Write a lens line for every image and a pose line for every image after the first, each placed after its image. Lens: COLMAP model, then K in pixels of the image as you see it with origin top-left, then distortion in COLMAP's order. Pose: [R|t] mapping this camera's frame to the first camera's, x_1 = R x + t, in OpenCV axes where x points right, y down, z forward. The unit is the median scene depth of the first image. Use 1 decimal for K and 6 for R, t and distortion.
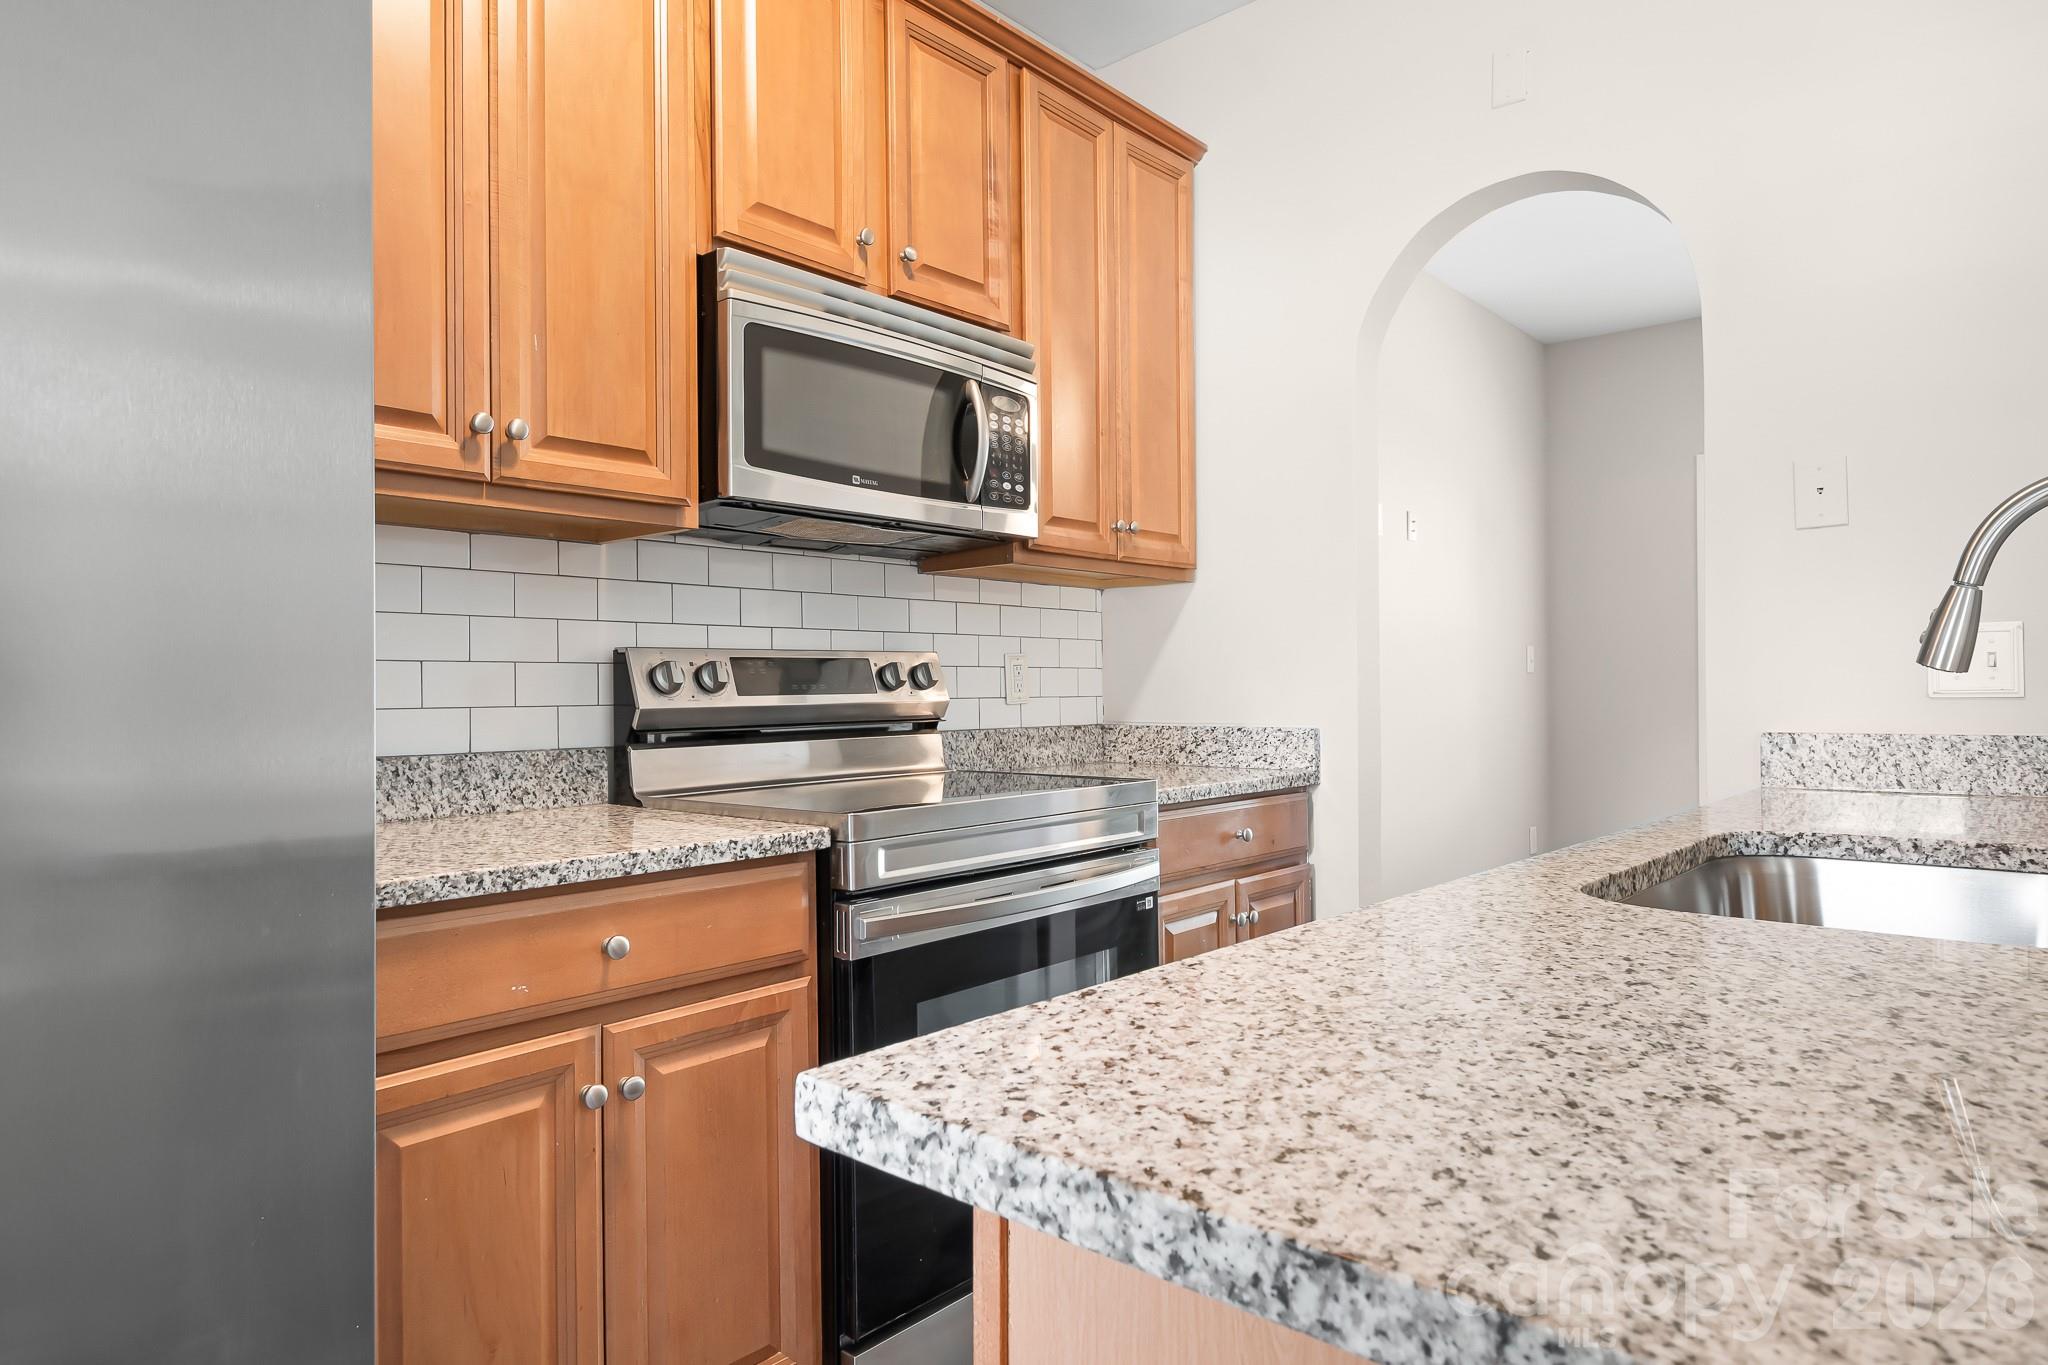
lens RADIAL K [[1223.2, 0, 1018.7], [0, 1223.2, 682.1], [0, 0, 1]] dist [0.008665, -0.000481]
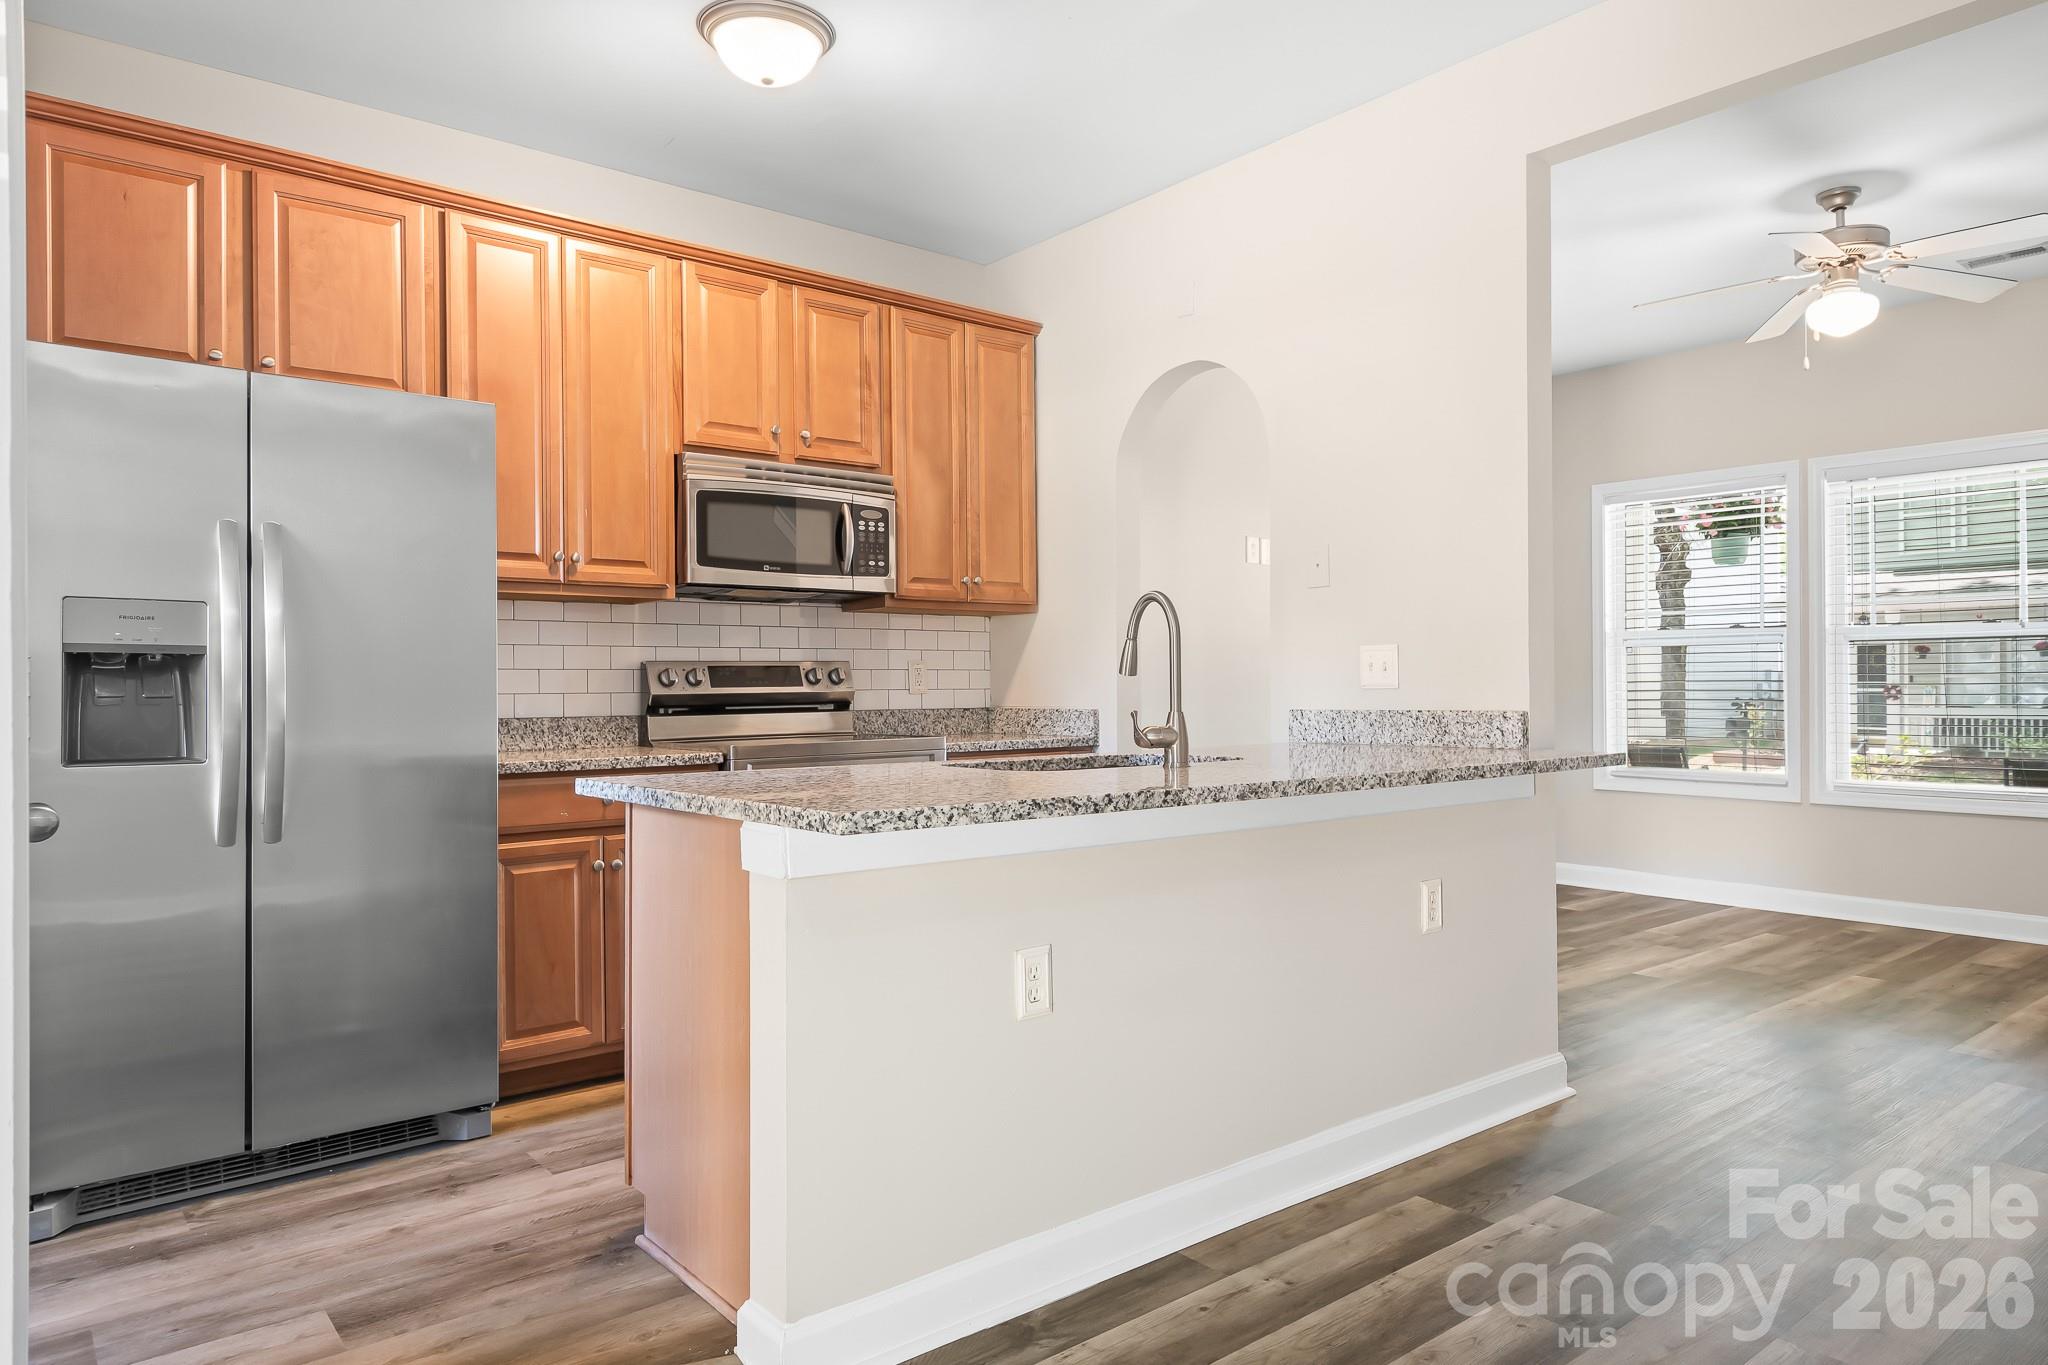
lens RADIAL K [[1293.9, 0, 1026.3], [0, 1293.9, 684.5], [0, 0, 1]] dist [-0.003696, 0.000343]
pose [[0.988187, -0.000062, -0.153255, 0.525079], [0.000907, 0.999985, 0.005447, -0.003182], [0.153252, -0.005521, 0.988172, -0.807320]]
